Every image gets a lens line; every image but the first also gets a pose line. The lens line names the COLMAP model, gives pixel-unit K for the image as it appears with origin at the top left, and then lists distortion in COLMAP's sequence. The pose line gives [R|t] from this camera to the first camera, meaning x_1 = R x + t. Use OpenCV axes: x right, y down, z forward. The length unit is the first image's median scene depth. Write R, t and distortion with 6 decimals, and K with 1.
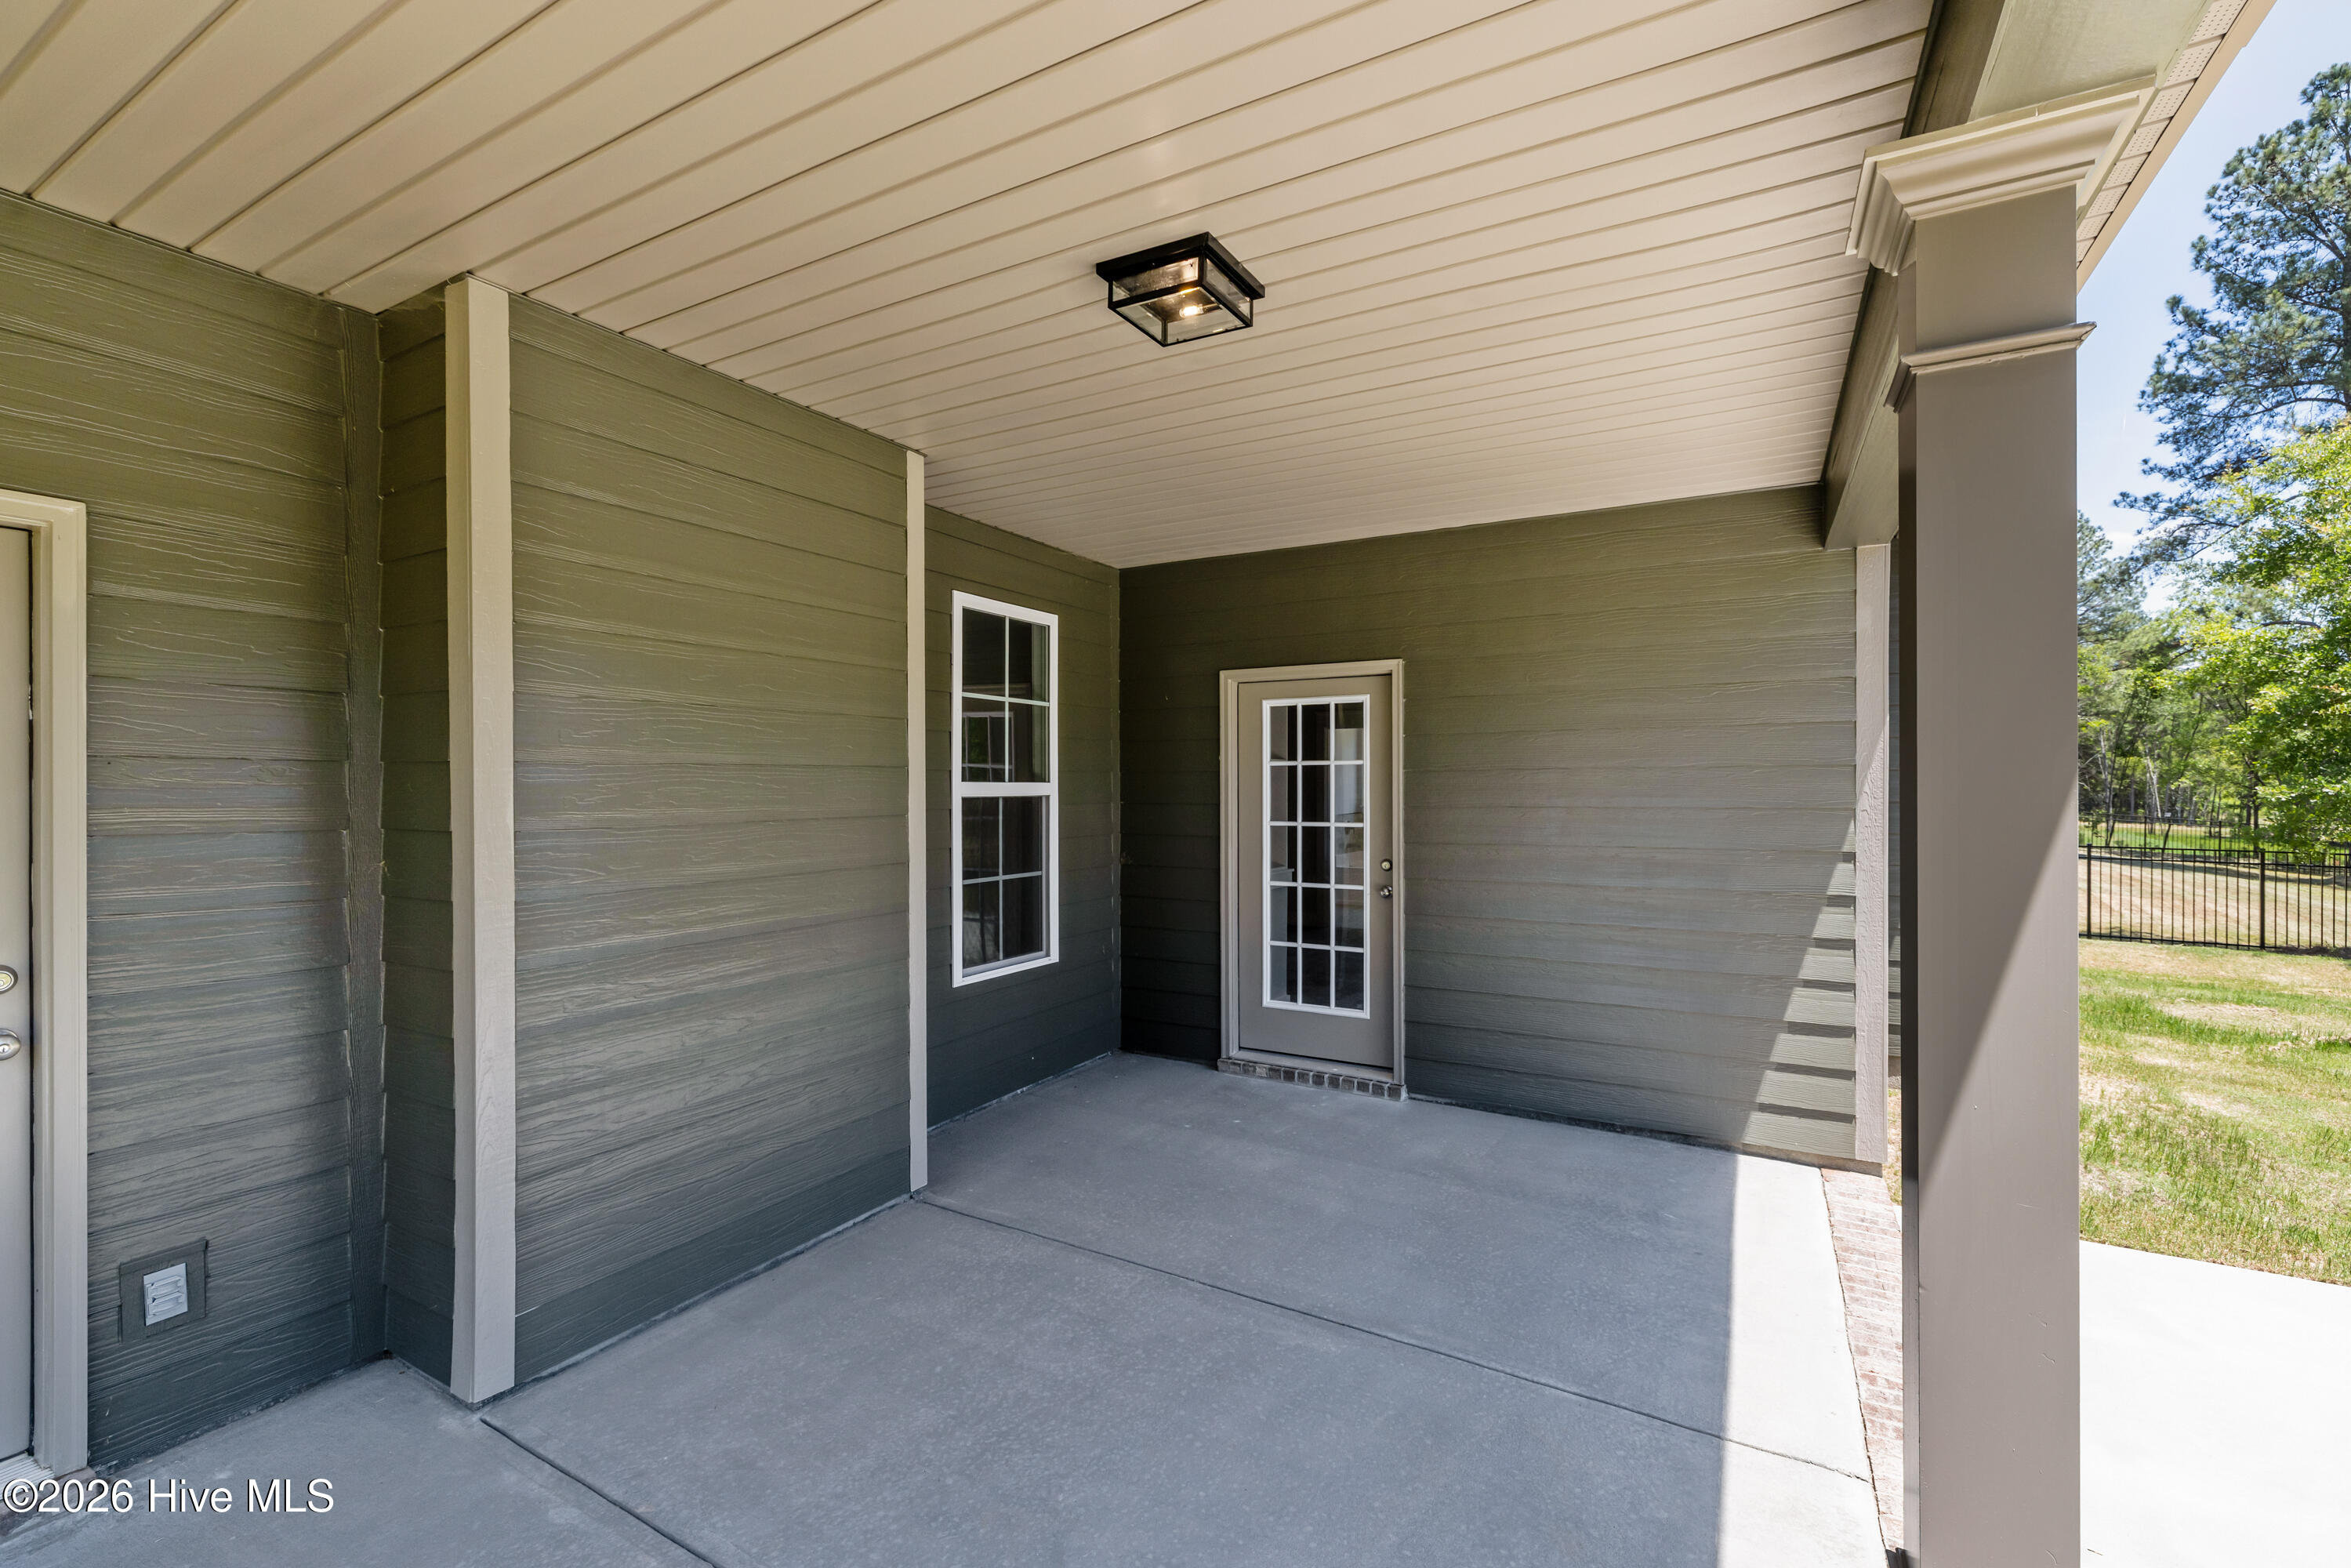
lens RADIAL K [[1021.0, 0, 1172.5], [0, 1021.0, 792.4], [0, 0, 1]] dist [0.002628, 0.000535]
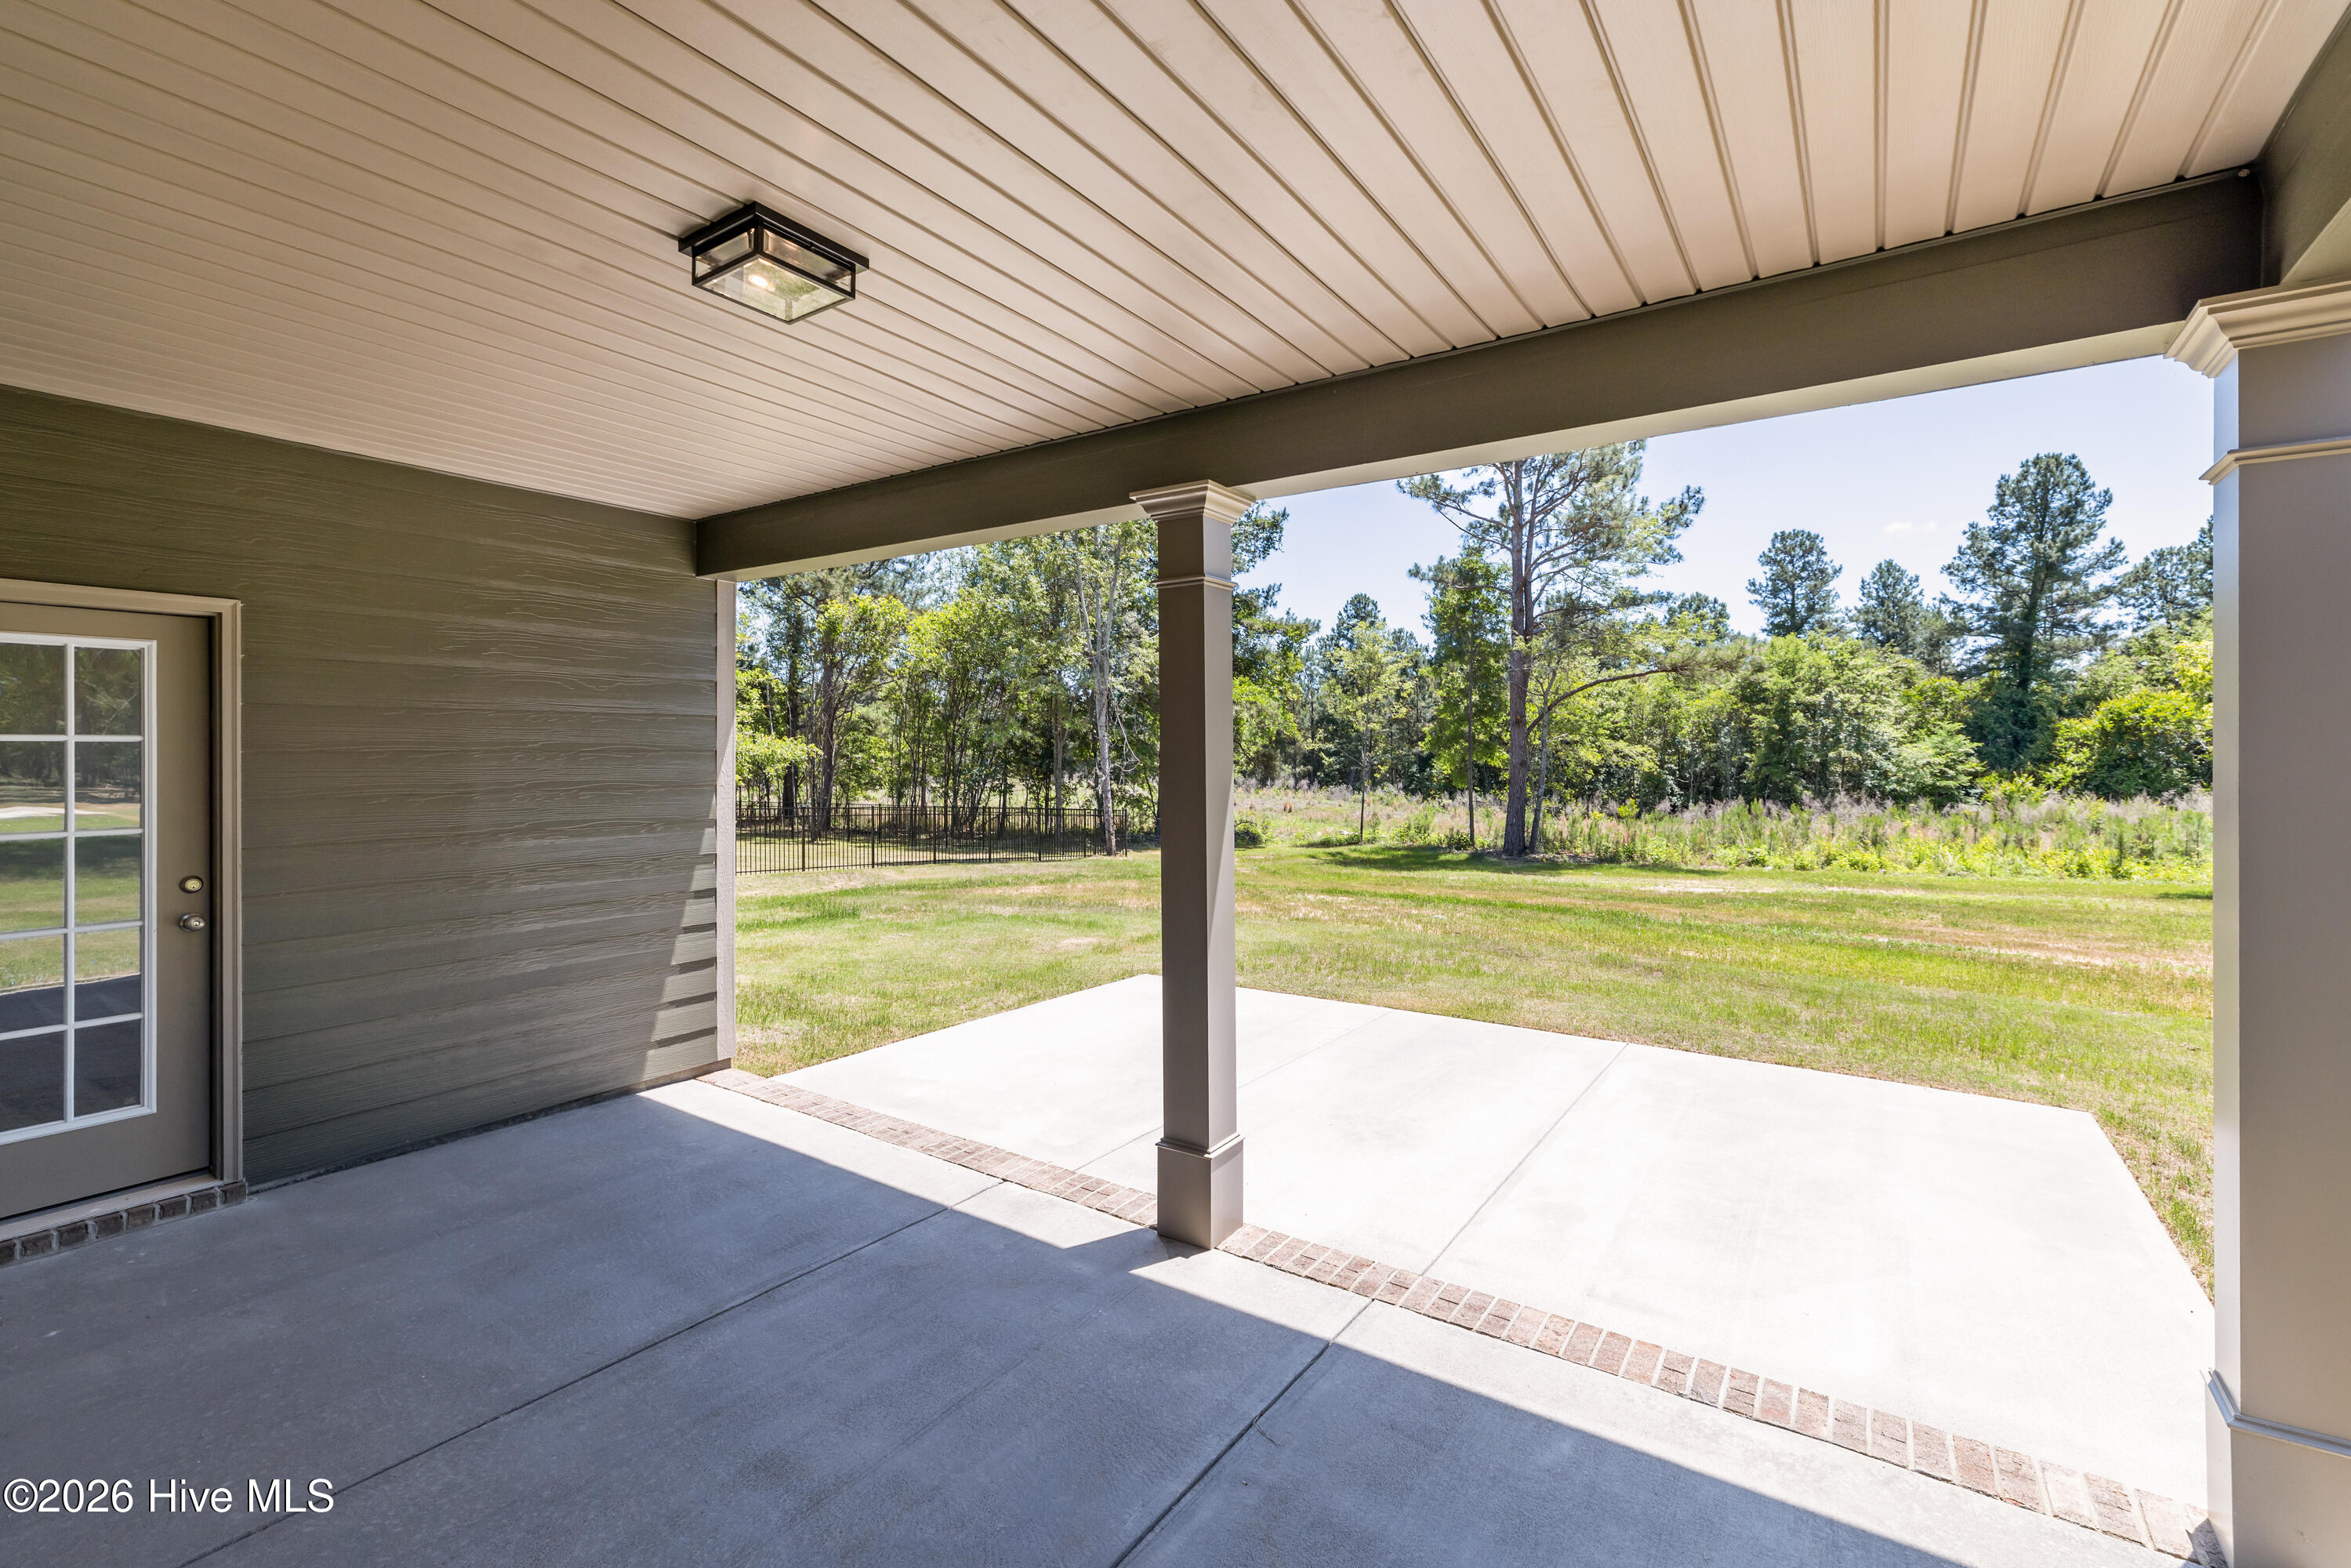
lens RADIAL K [[1021.0, 0, 1172.7], [0, 1021.0, 745.2], [0, 0, 1]] dist [0.002628, 0.000535]
pose [[0.087242, 0.010852, 0.996128, -0.512973], [0.012337, 0.999852, -0.011973, -0.010001], [-0.996111, 0.013333, 0.087095, 0.301462]]
